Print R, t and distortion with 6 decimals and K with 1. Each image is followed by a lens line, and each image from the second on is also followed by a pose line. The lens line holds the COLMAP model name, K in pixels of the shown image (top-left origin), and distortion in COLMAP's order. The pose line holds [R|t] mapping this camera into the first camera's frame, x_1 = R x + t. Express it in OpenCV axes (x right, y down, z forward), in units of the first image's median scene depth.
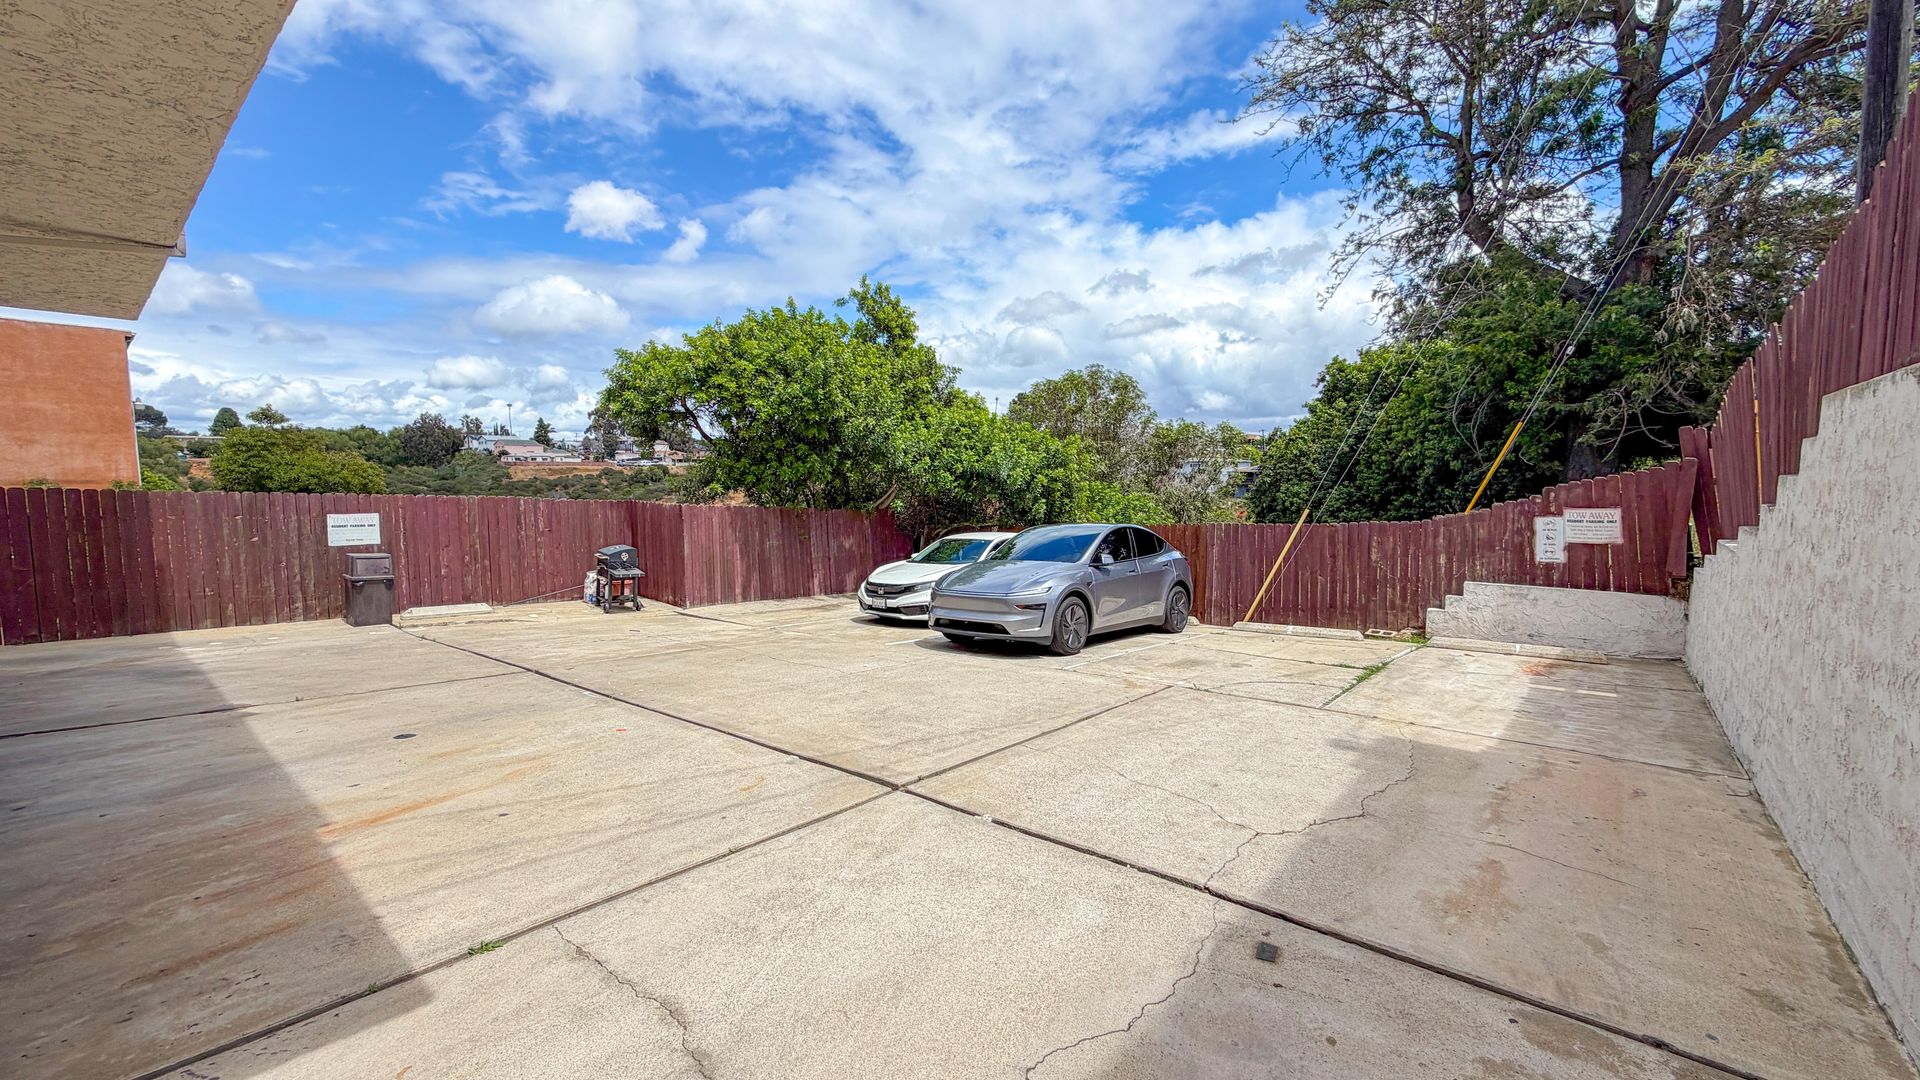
lens RADIAL K [[789.5, 0, 952.1], [0, 789.5, 538.7], [0, 0, 1]] dist [0.000587, 0.000011]
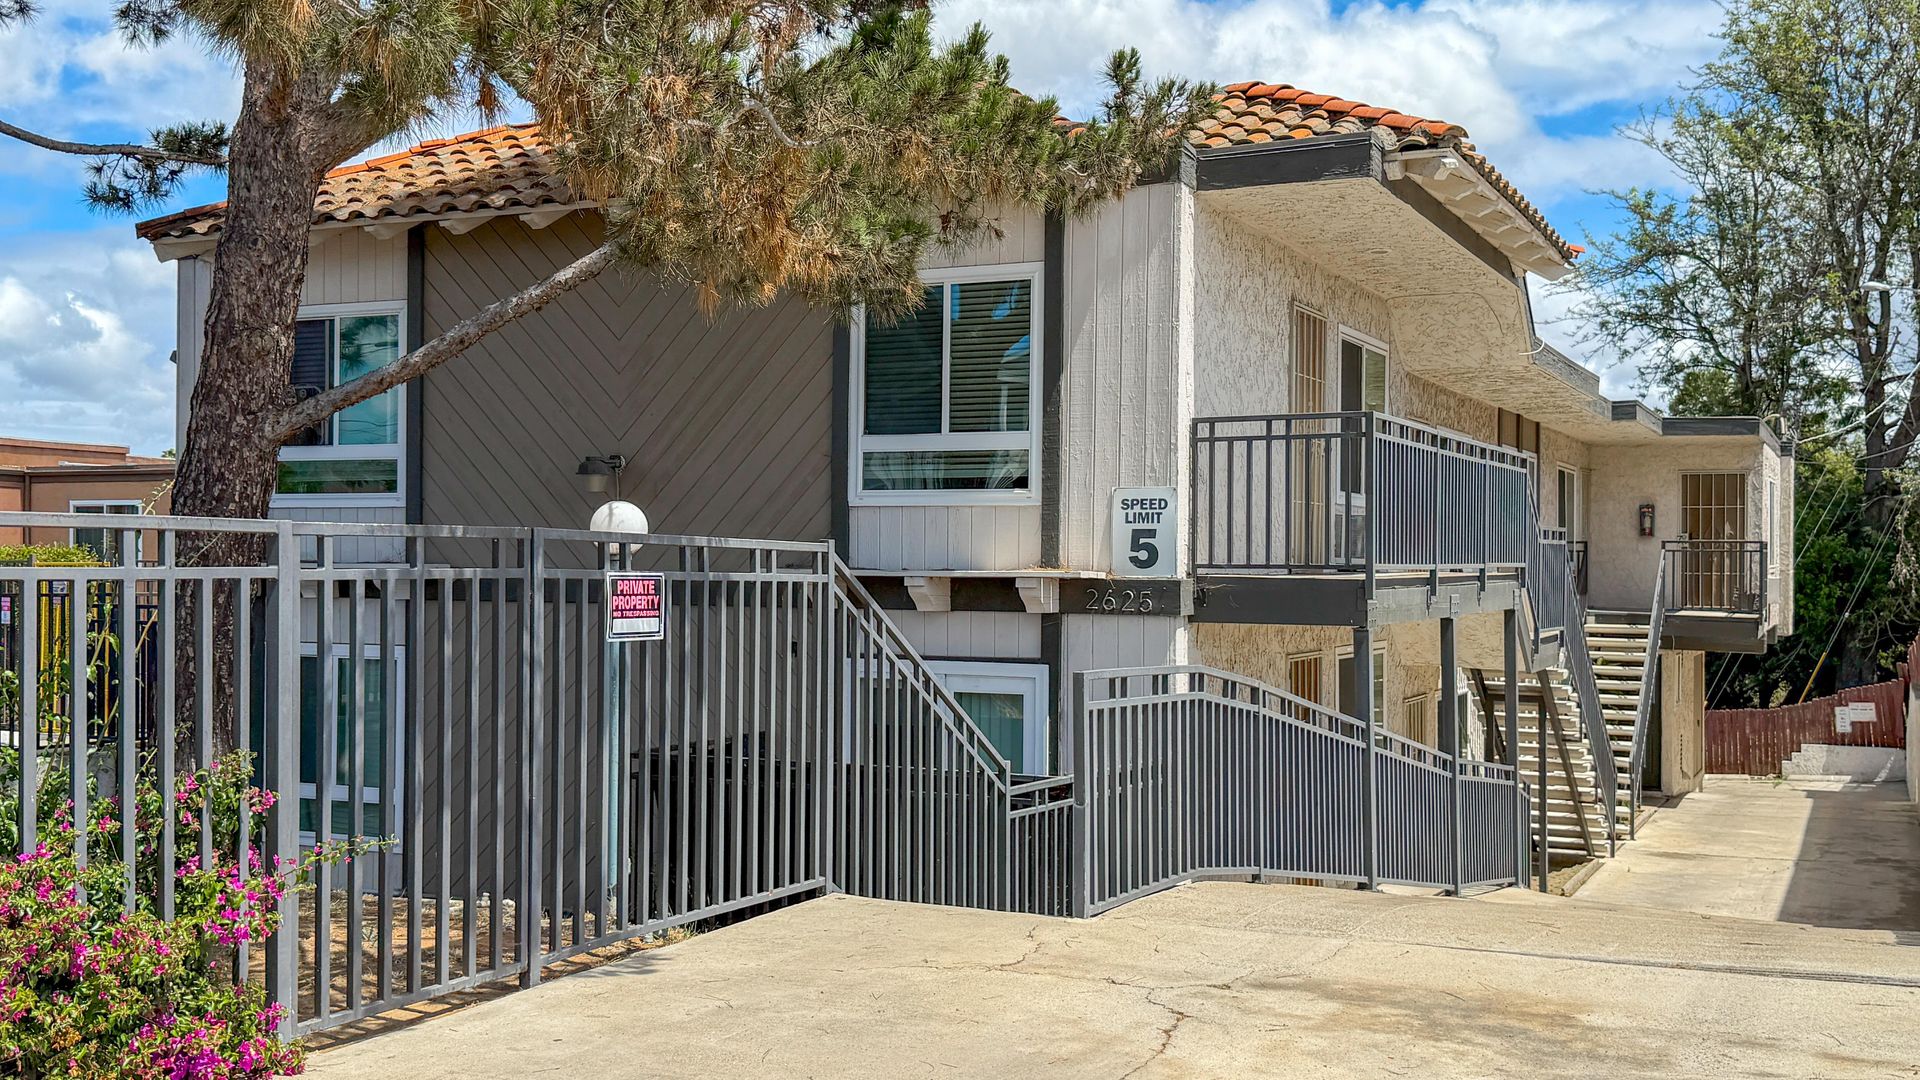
lens RADIAL K [[1847.4, 0, 971.9], [0, 1847.4, 533.5], [0, 0, 1]] dist [-0.022374, 0.000000]
pose [[0.973018, 0.014332, 0.230286, -2.139798], [0.009462, 0.994751, -0.101890, -0.012595], [-0.230537, 0.101320, 0.967774, -2.632261]]
